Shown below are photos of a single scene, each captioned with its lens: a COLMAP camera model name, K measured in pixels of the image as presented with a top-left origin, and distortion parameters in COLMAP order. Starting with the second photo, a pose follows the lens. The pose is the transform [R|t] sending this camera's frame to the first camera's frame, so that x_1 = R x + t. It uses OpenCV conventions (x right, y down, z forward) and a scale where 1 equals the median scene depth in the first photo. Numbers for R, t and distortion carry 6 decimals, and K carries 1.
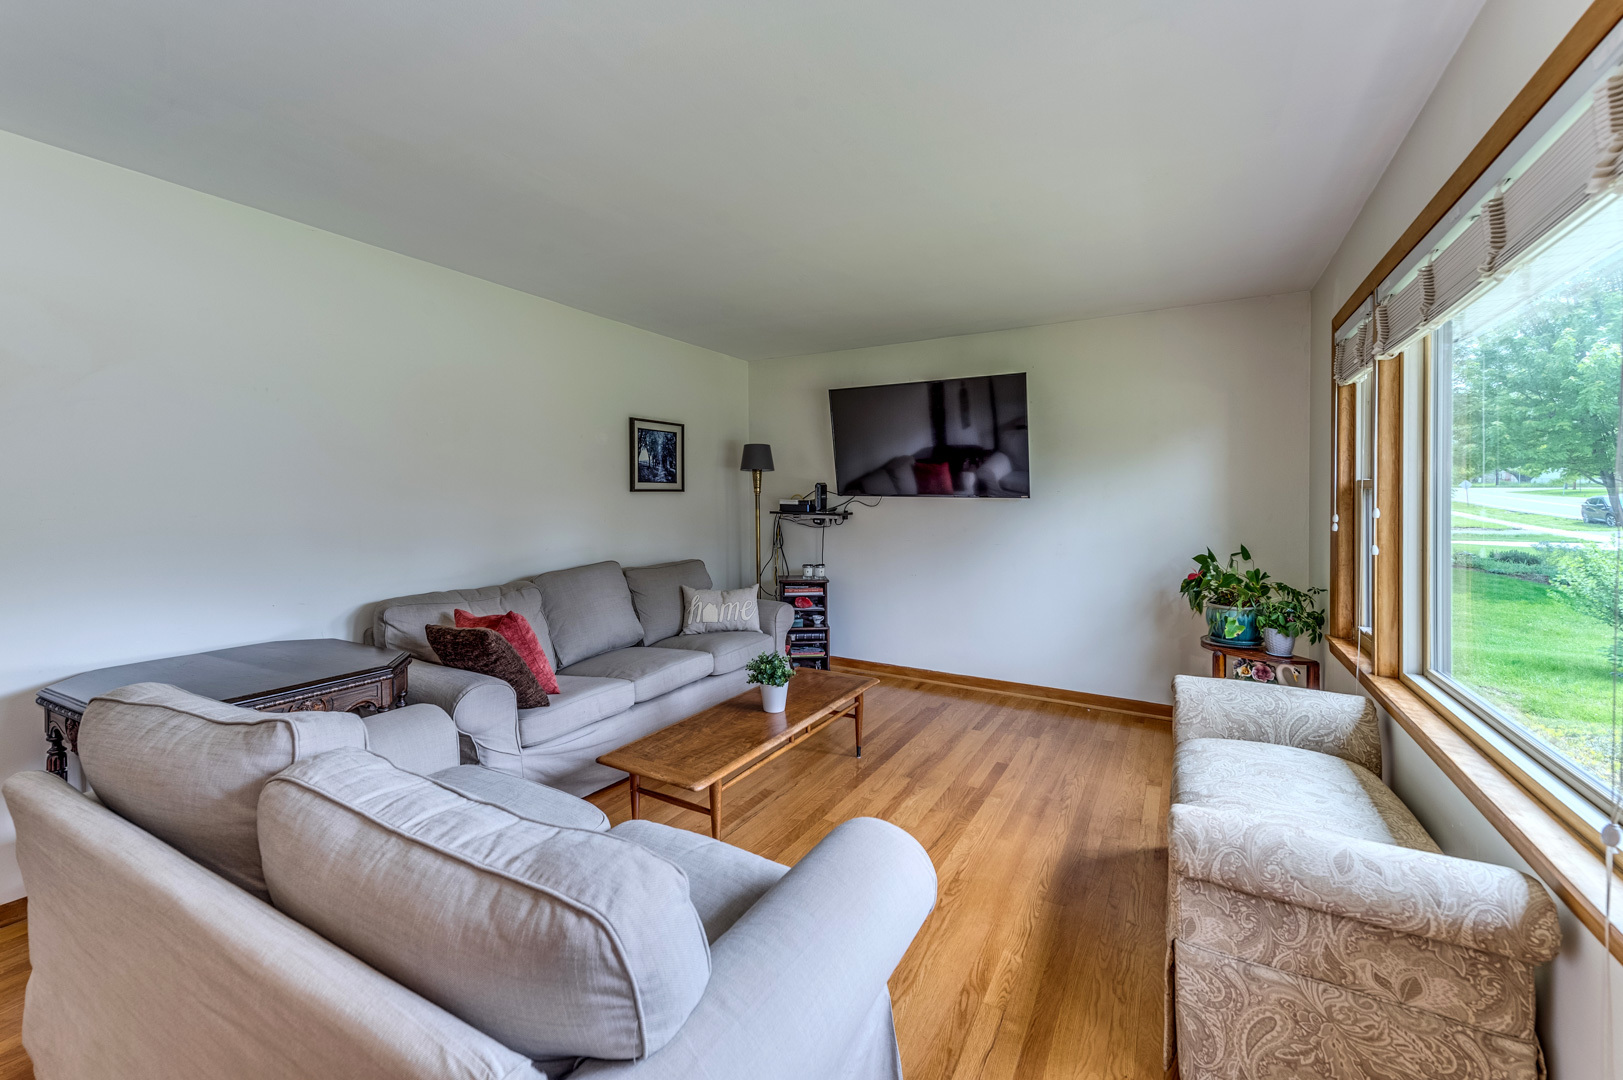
lens RADIAL K [[638.3, 0, 812.5], [0, 638.3, 519.6], [0, 0, 1]] dist [0.015536, -0.000371]
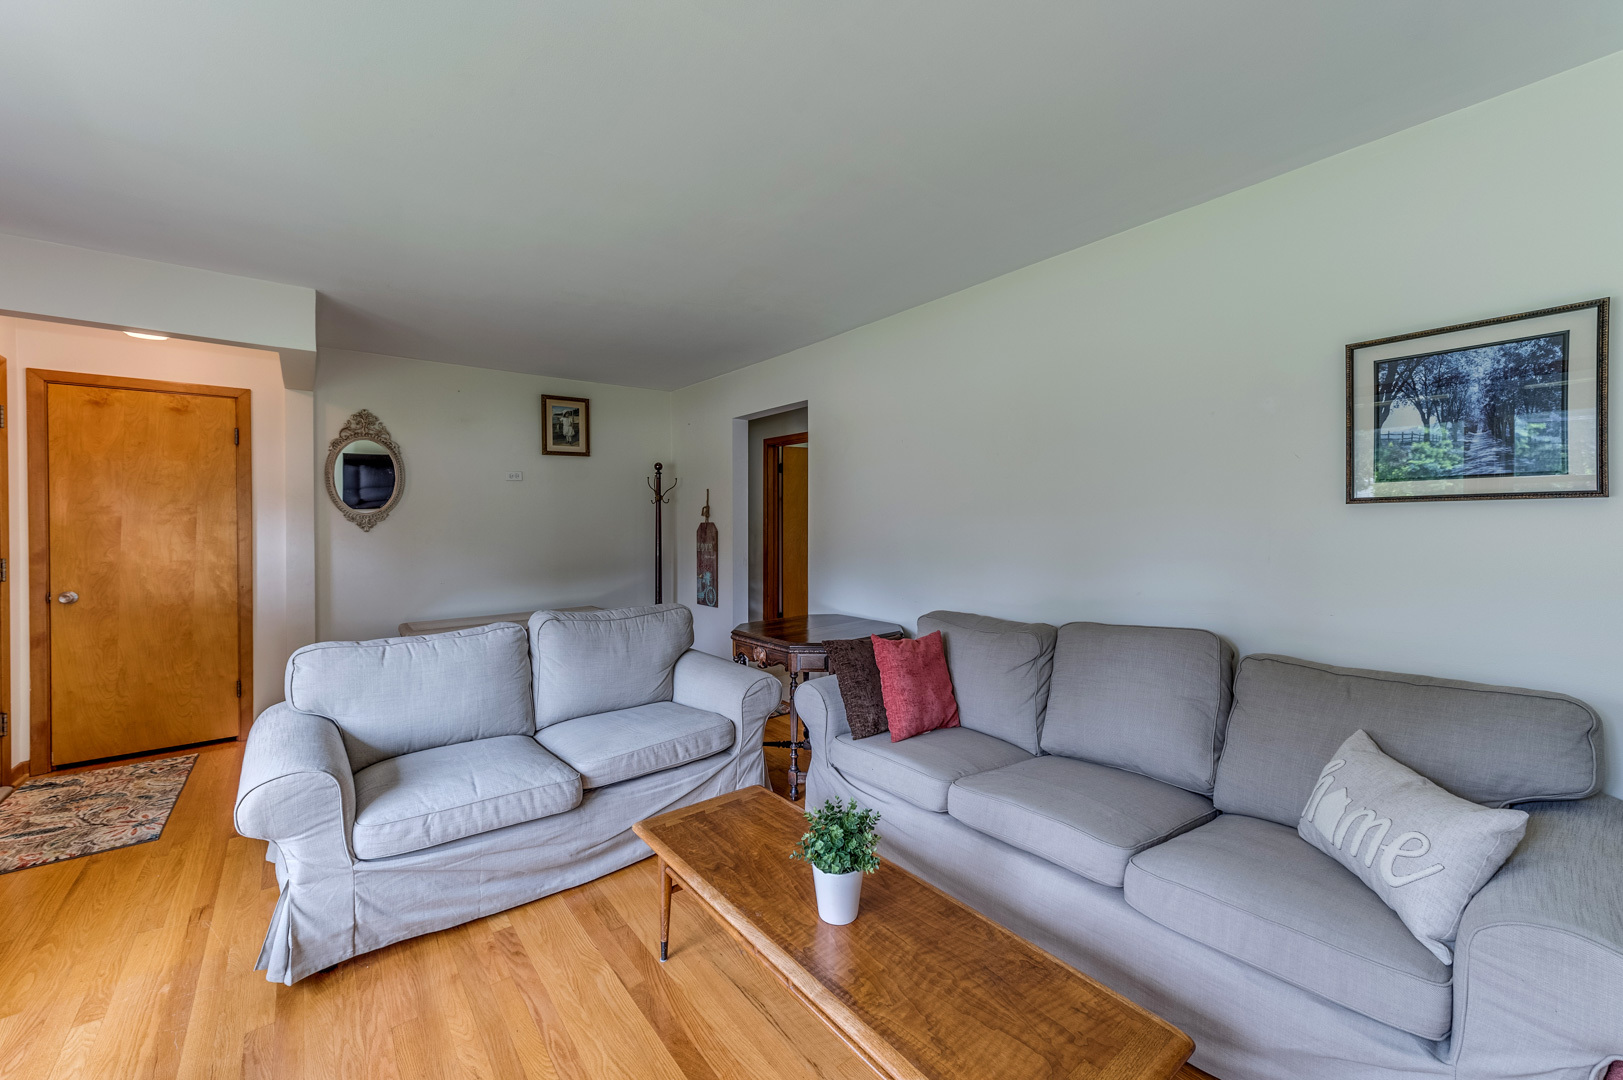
lens RADIAL K [[638.3, 0, 812.5], [0, 638.3, 519.6], [0, 0, 1]] dist [0.015536, -0.000371]
pose [[-0.359932, 0.005272, -0.932963, 0.417259], [-0.021047, 0.999684, 0.013769, -0.039554], [0.932741, 0.024592, -0.359708, 1.096495]]
